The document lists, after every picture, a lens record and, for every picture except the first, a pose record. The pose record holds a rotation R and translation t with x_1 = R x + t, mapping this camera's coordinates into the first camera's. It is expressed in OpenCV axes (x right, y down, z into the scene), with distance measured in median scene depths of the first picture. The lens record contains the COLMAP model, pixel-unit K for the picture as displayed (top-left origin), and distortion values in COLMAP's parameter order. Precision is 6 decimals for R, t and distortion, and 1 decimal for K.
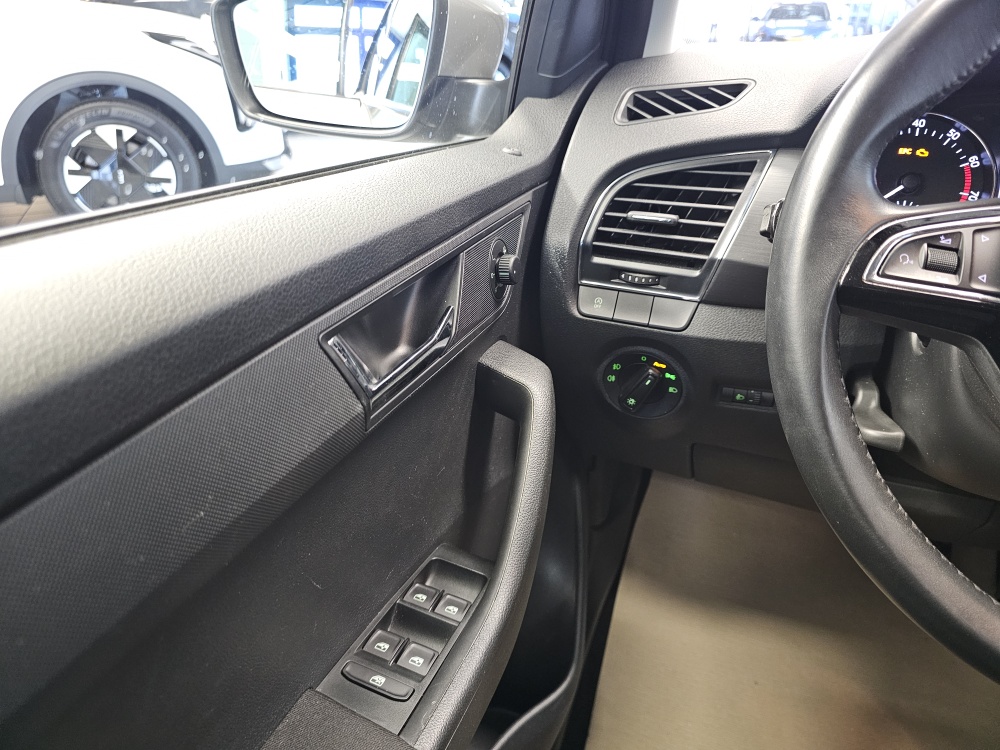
lens RADIAL K [[677.8, 0, 502.9], [0, 677.8, 374.8], [0, 0, 1]] dist [0.028127, -0.042730]
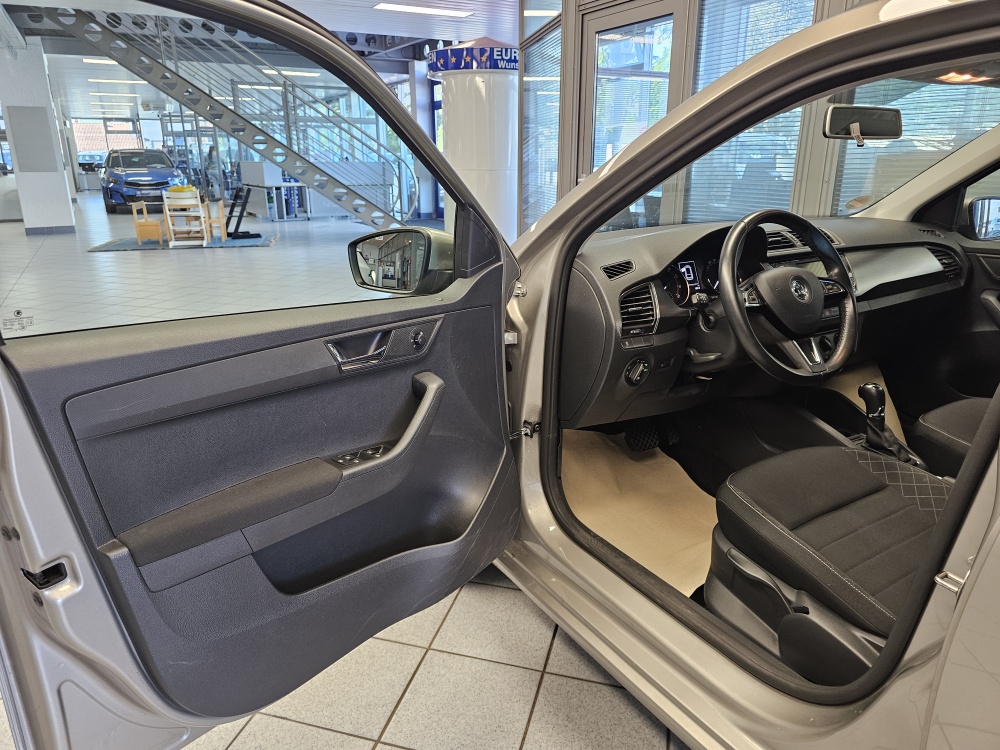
lens RADIAL K [[671.5, 0, 499.8], [0, 671.5, 370.8], [0, 0, 1]] dist [0.043544, -0.044072]
pose [[0.629576, -0.234459, 0.740718, -2.211187], [0.363880, 0.931333, -0.014487, -0.155470], [-0.686458, 0.278653, 0.671660, -0.403873]]
